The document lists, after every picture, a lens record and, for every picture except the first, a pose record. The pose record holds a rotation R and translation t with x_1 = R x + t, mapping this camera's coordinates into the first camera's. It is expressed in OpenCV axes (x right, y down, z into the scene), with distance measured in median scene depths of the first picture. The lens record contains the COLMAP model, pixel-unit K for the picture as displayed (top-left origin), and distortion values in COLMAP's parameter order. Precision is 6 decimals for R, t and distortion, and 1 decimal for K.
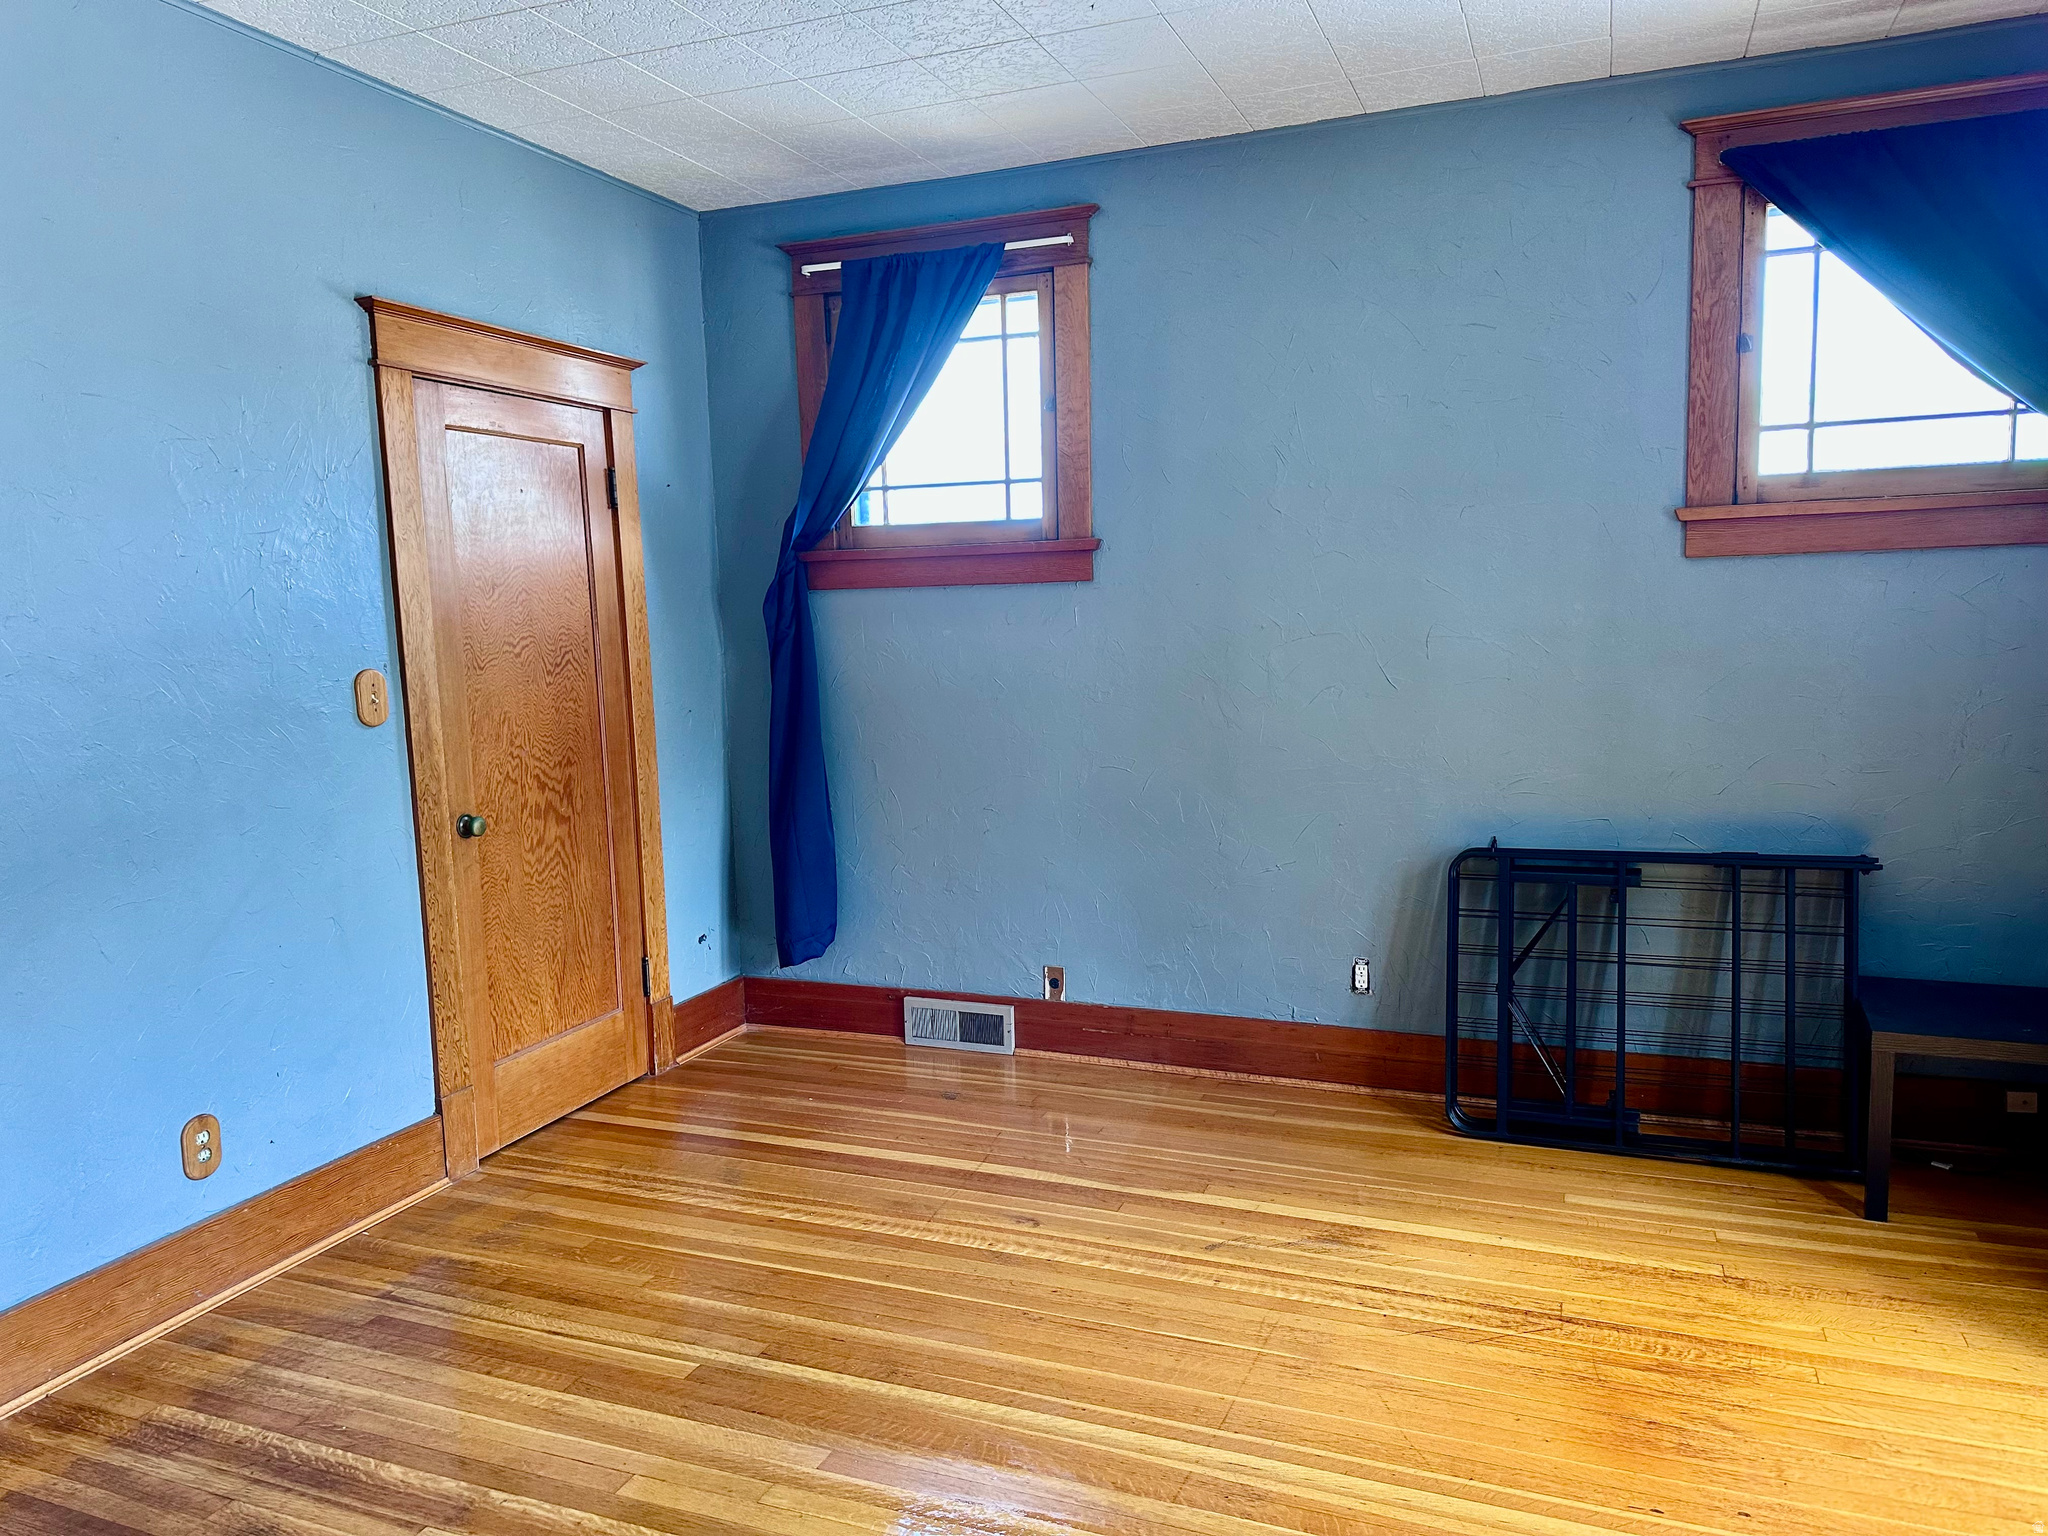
lens RADIAL K [[1462.1, 0, 1043.7], [0, 1462.1, 763.5], [0, 0, 1]] dist [0.058351, -0.039331]
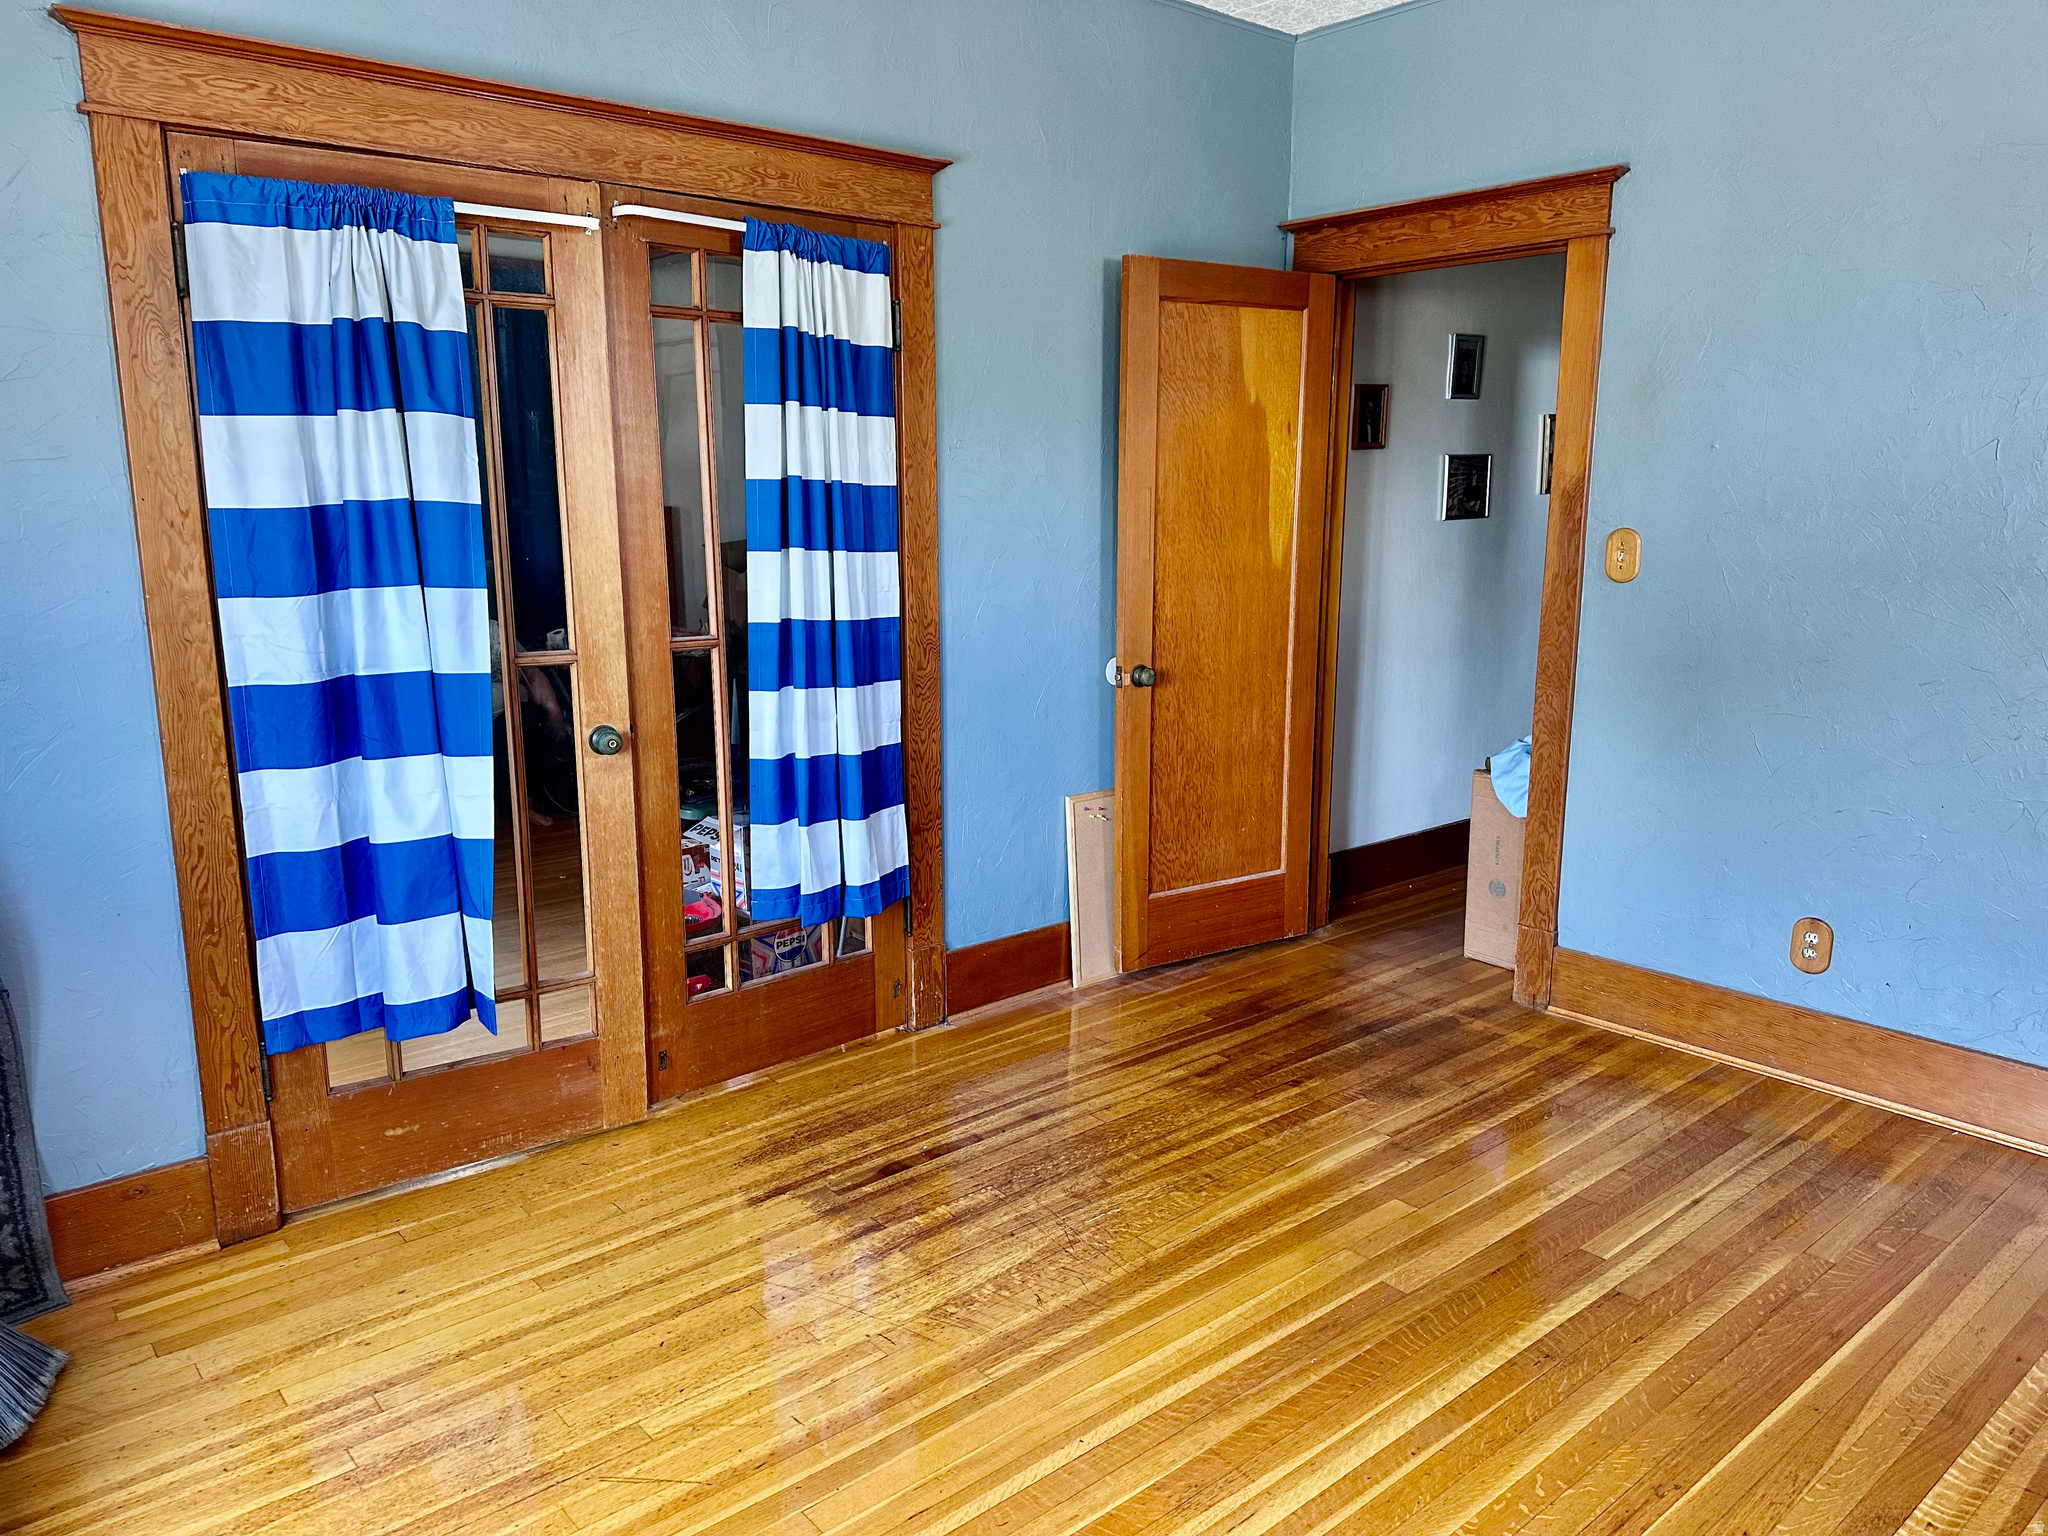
lens RADIAL K [[1462.1, 0, 1019.9], [0, 1462.1, 774.4], [0, 0, 1]] dist [0.058351, -0.039331]
pose [[-0.483164, 0.188326, -0.855036, 0.623154], [-0.082471, 0.962460, 0.258589, -0.105080], [0.871637, 0.195457, -0.449495, 0.884151]]
